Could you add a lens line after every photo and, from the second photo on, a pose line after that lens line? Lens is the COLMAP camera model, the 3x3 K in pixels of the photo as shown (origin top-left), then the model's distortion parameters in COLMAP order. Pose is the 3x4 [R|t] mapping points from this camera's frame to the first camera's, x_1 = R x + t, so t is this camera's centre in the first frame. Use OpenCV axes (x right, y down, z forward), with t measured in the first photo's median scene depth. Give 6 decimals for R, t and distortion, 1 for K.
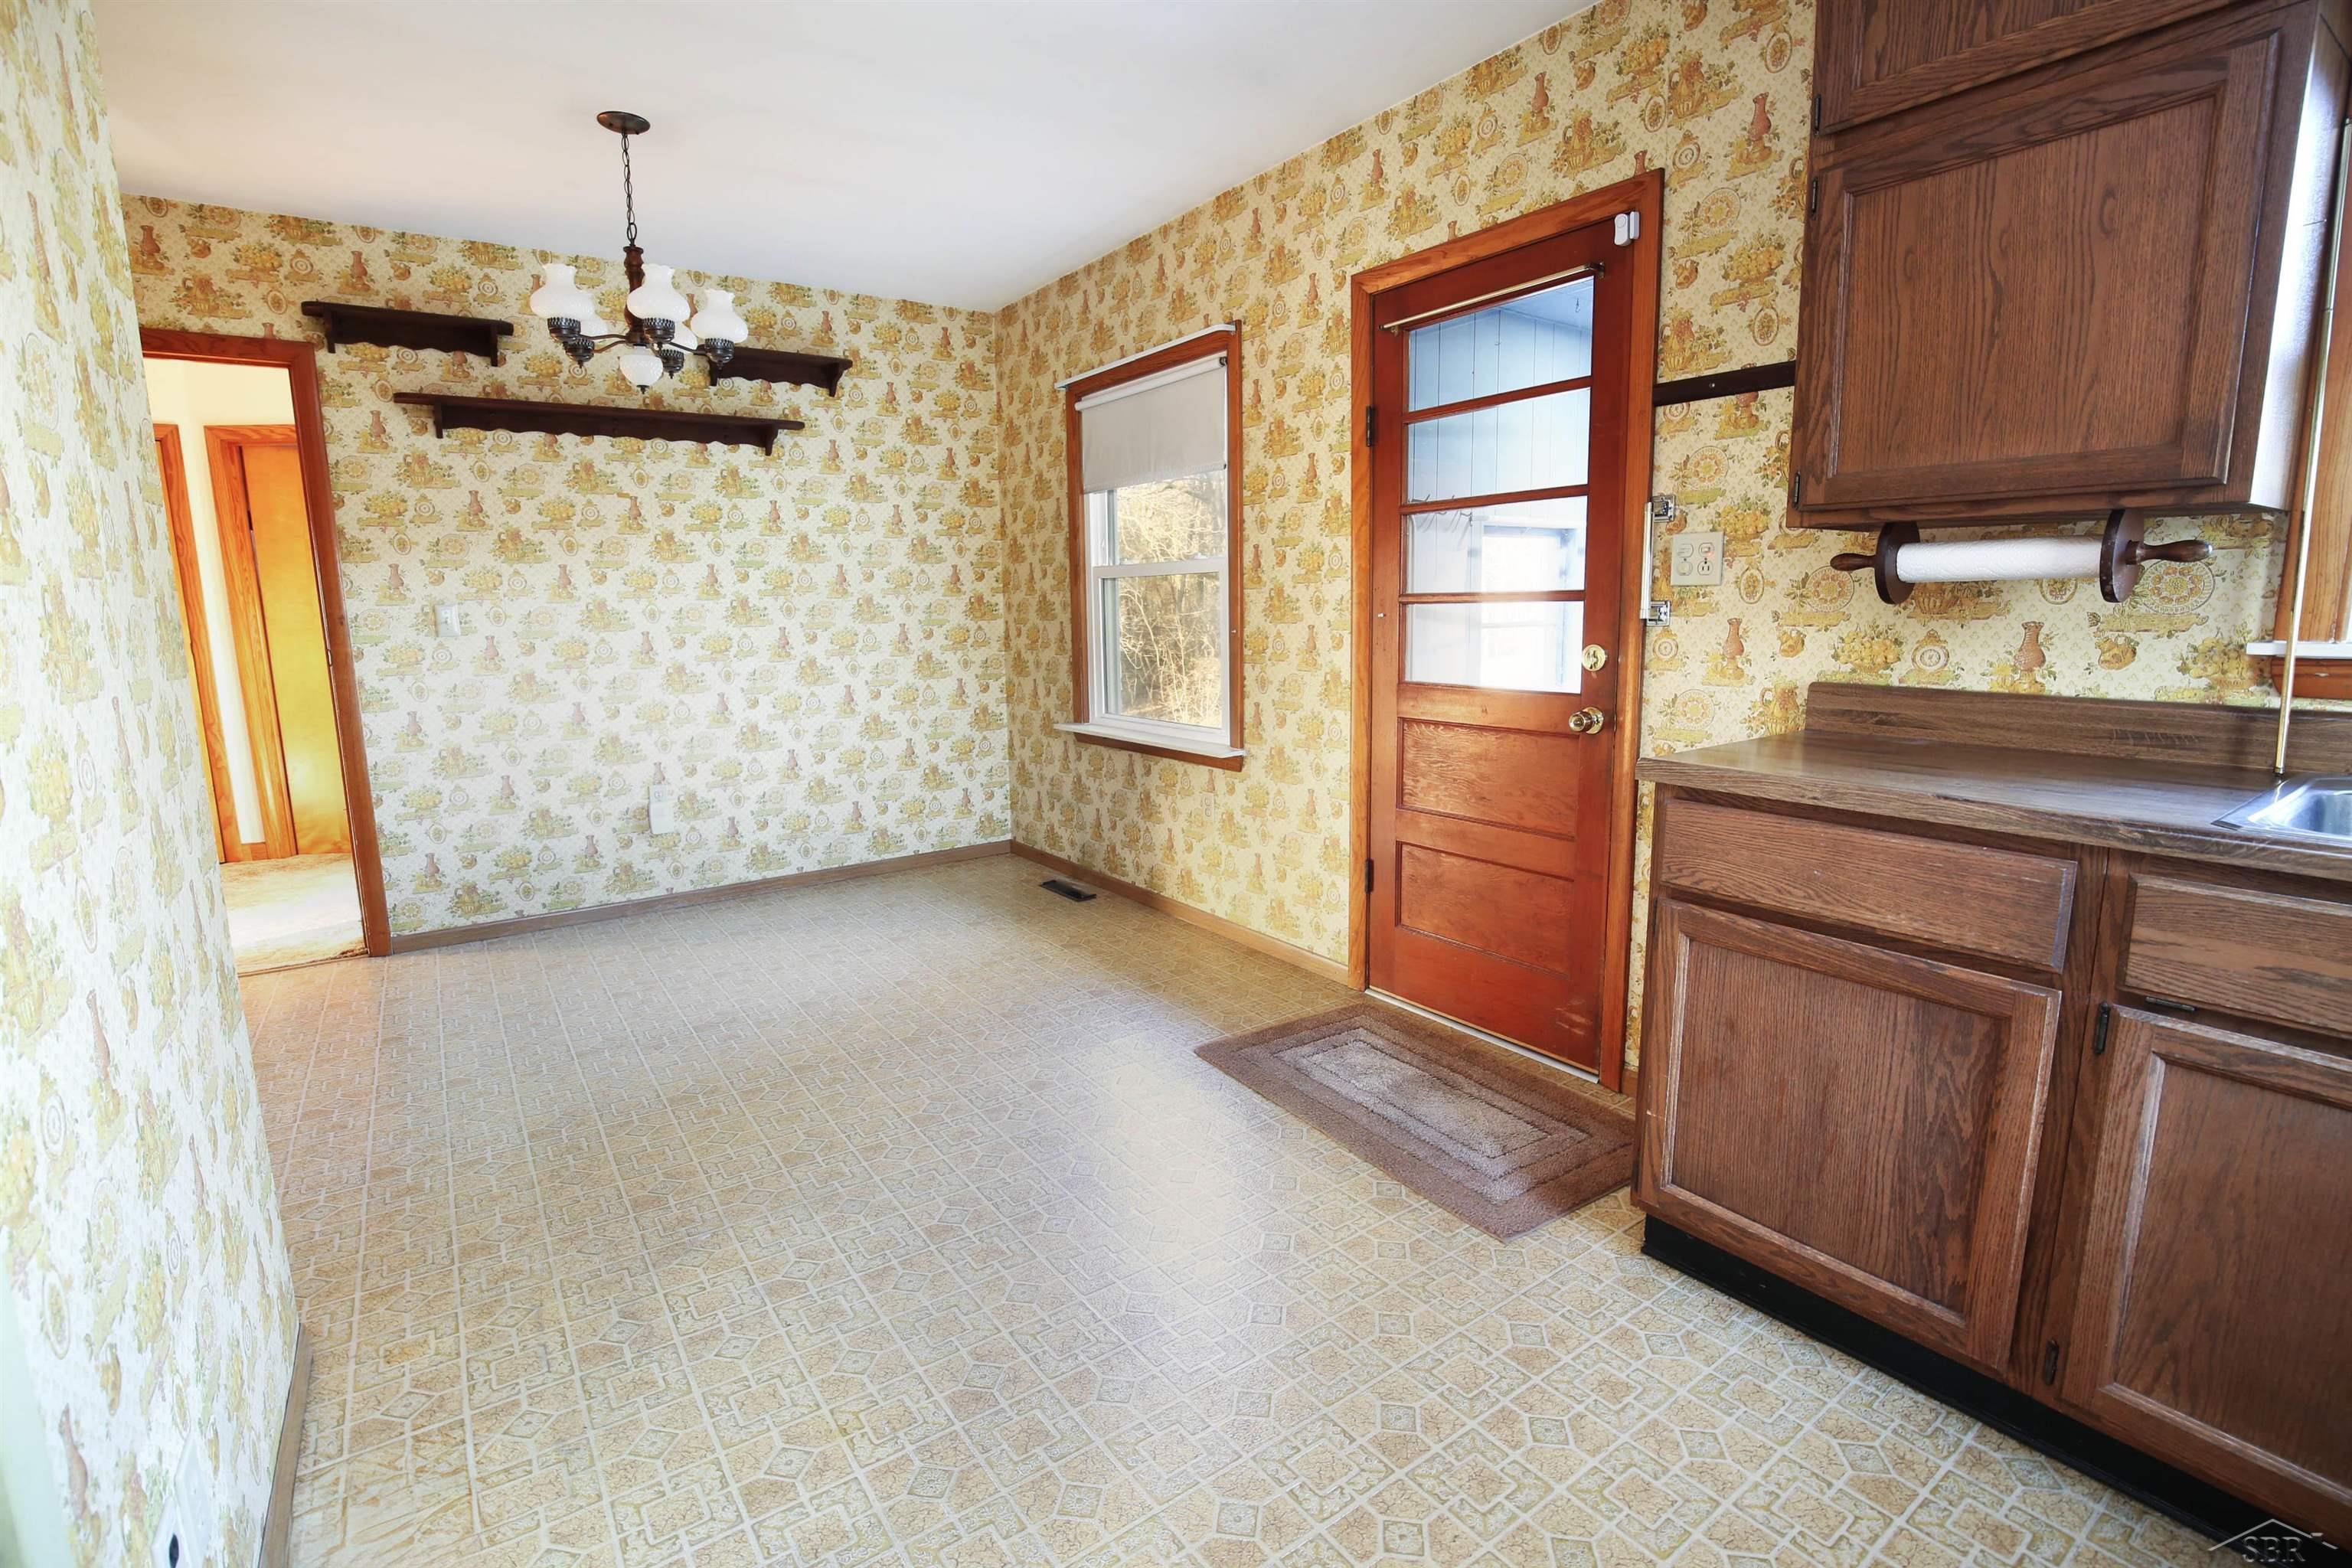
lens RADIAL K [[1088.5, 0, 1177.6], [0, 1088.5, 778.1], [0, 0, 1]] dist [-0.030520, 0.000709]
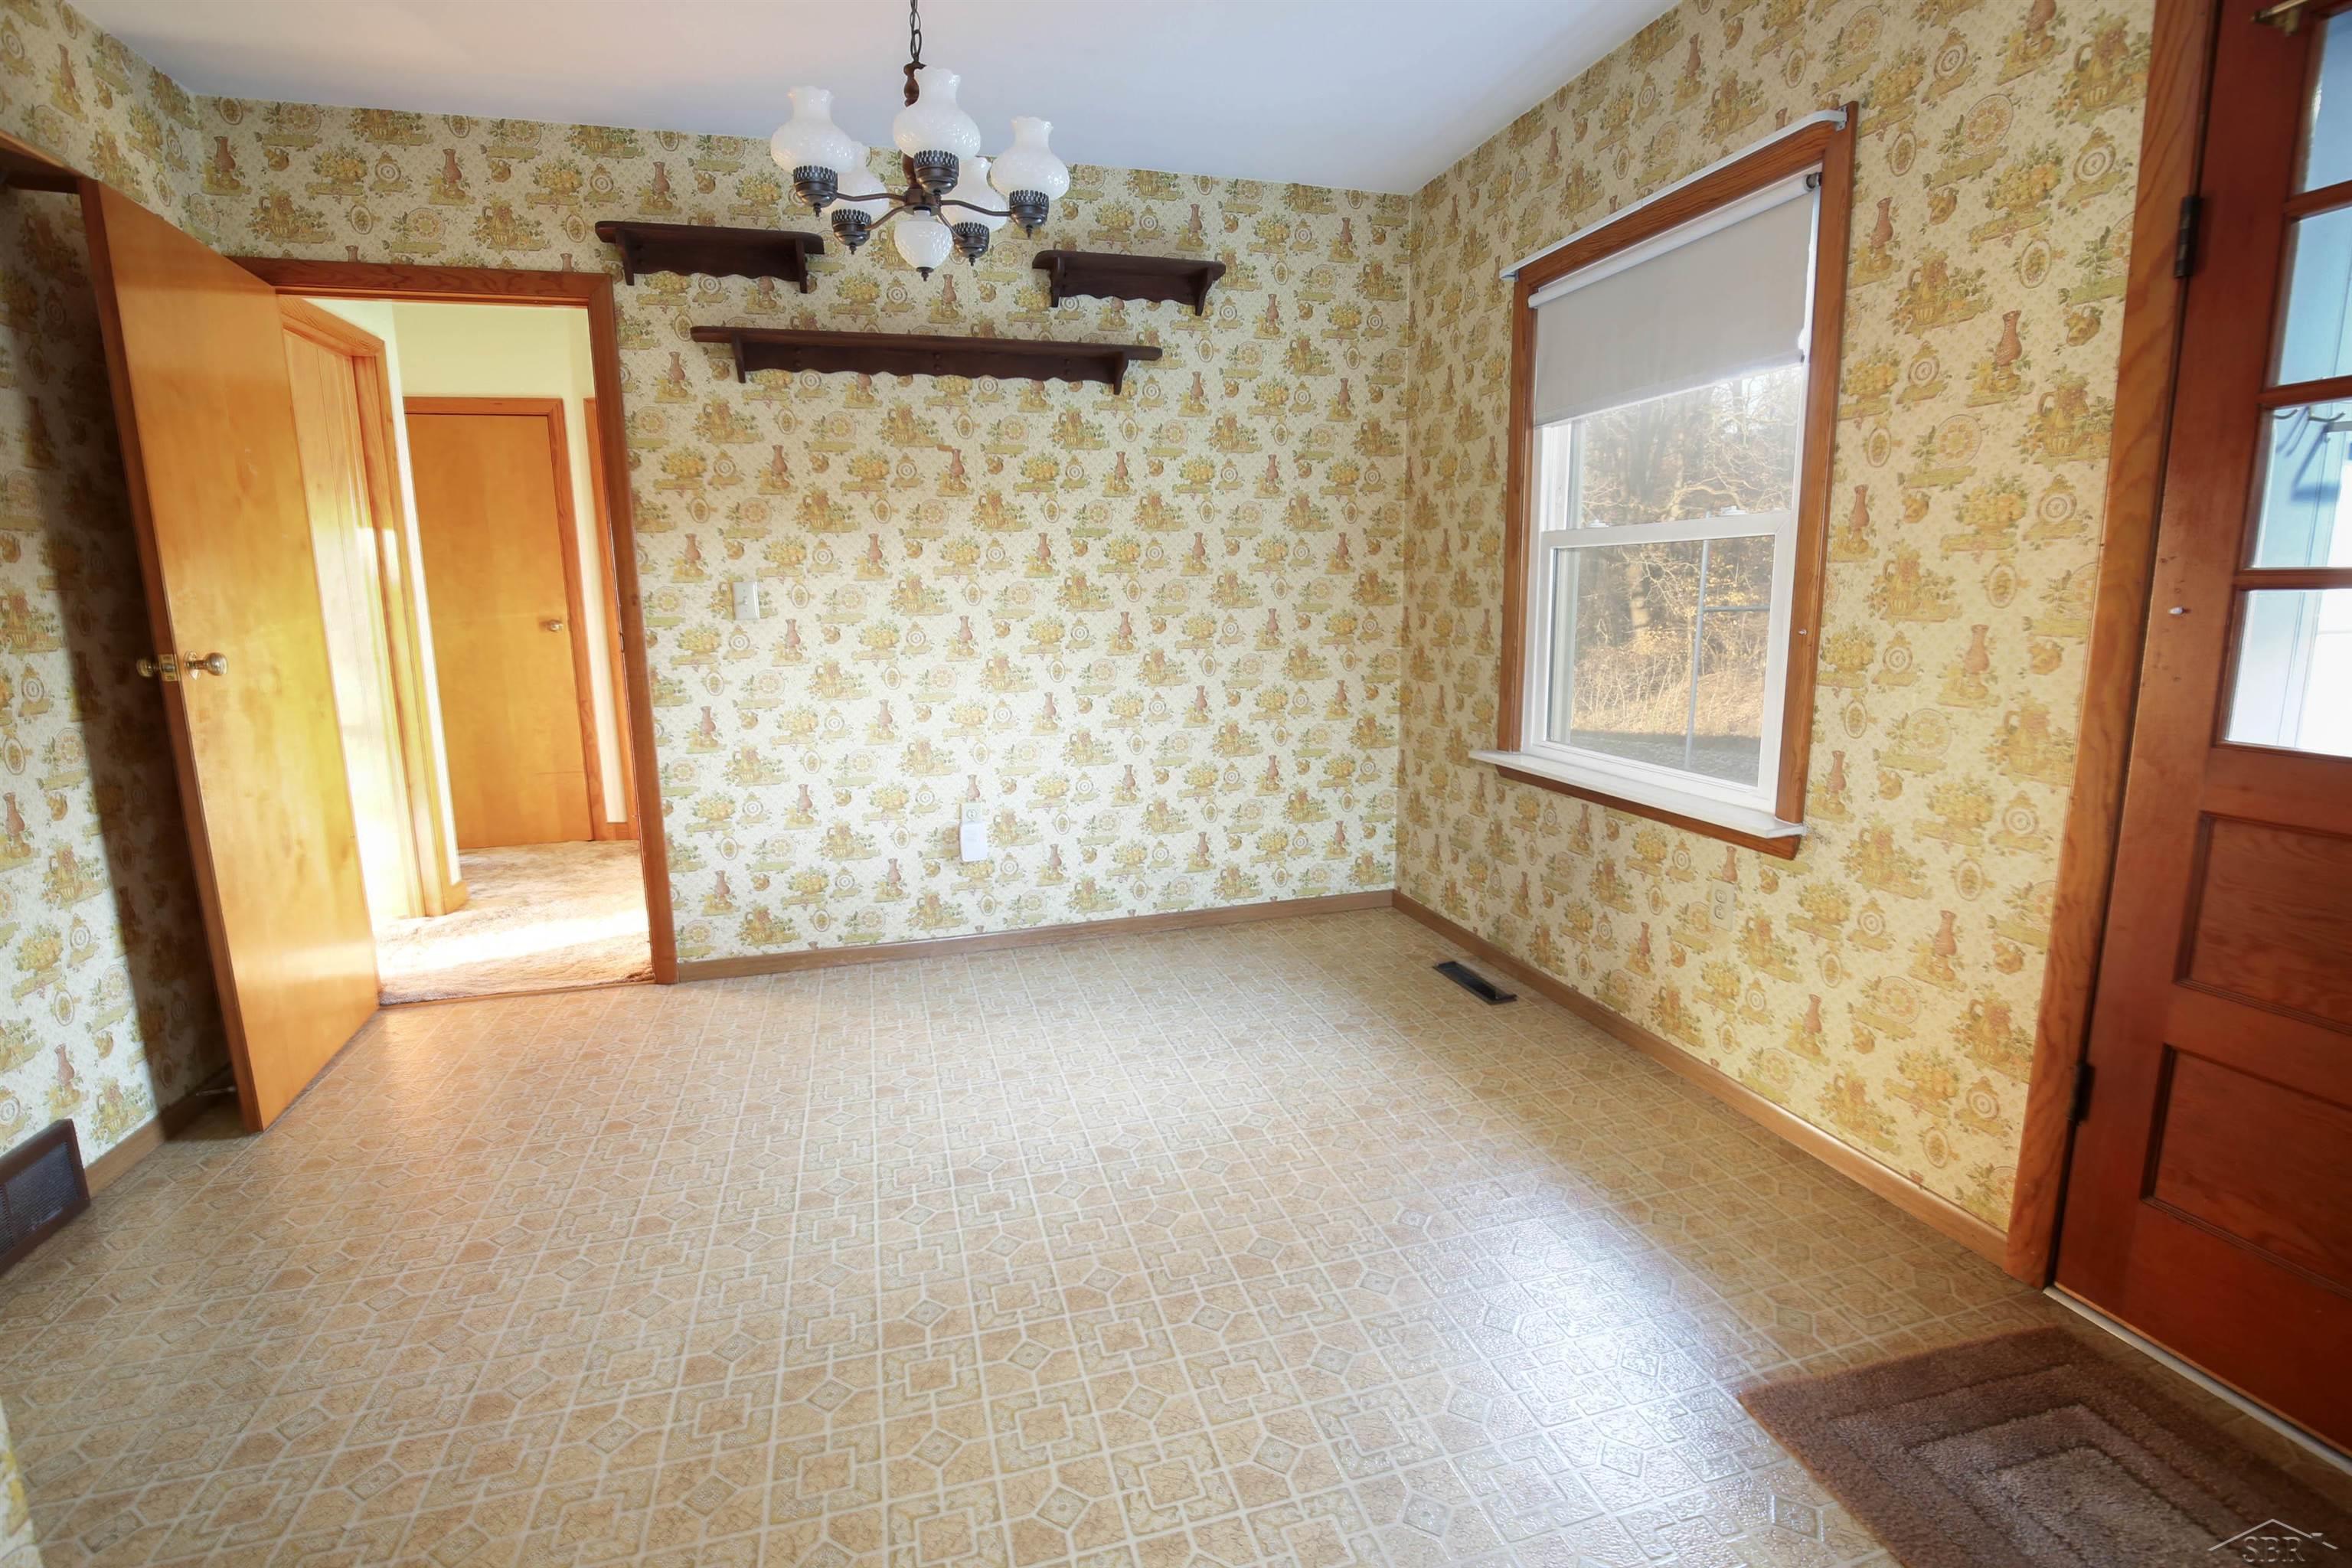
lens RADIAL K [[1088.5, 0, 1177.6], [0, 1088.5, 778.1], [0, 0, 1]] dist [-0.030520, 0.000709]
pose [[0.944945, 0.058863, -0.321891, -0.068593], [-0.053381, 0.998240, 0.025839, -0.043396], [0.322845, -0.007234, 0.946424, 0.275666]]
